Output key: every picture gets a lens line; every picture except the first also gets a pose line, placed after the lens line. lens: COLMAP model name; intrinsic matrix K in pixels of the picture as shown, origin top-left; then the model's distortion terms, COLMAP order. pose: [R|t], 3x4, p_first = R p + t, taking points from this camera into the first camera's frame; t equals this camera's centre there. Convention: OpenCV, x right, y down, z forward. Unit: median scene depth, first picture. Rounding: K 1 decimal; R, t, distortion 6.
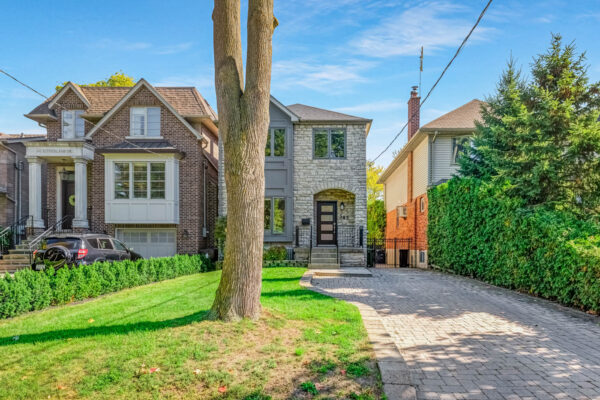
lens RADIAL K [[391.1, 0, 301.4], [0, 391.1, 253.6], [0, 0, 1]] dist [-0.001058, -0.000304]
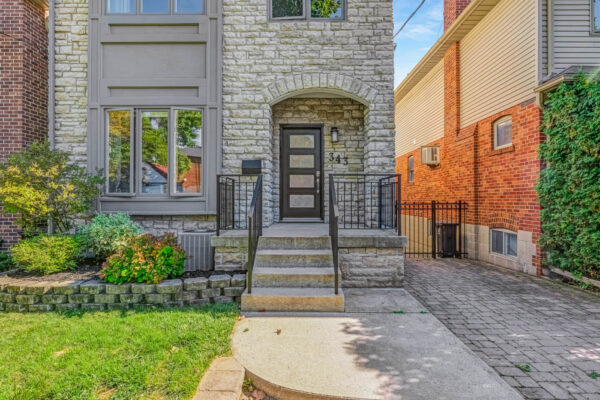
lens RADIAL K [[325.5, 0, 290.2], [0, 325.5, 198.6], [0, 0, 1]] dist [-0.000537, 0.000129]
pose [[0.999591, -0.003524, 0.028366, 0.040315], [0.004263, 0.999652, -0.026014, -0.035960], [-0.028264, 0.026125, 0.999259, 0.616511]]
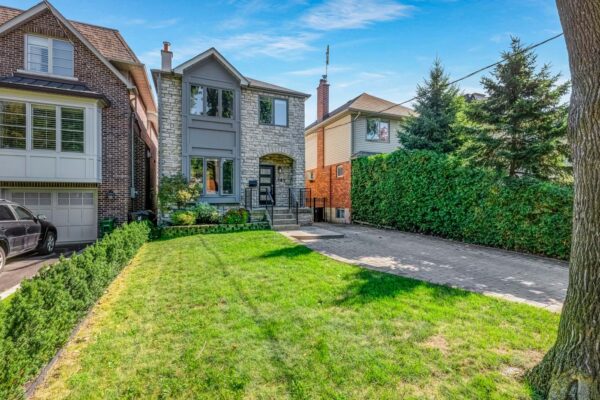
lens RADIAL K [[275.2, 0, 288.3], [0, 275.2, 198.9], [0, 0, 1]] dist [0.031728, -0.007341]
pose [[0.913251, -0.005623, 0.407359, -0.191988], [0.013423, 0.999777, -0.016293, -0.025939], [-0.407177, 0.020347, 0.913123, 0.278928]]
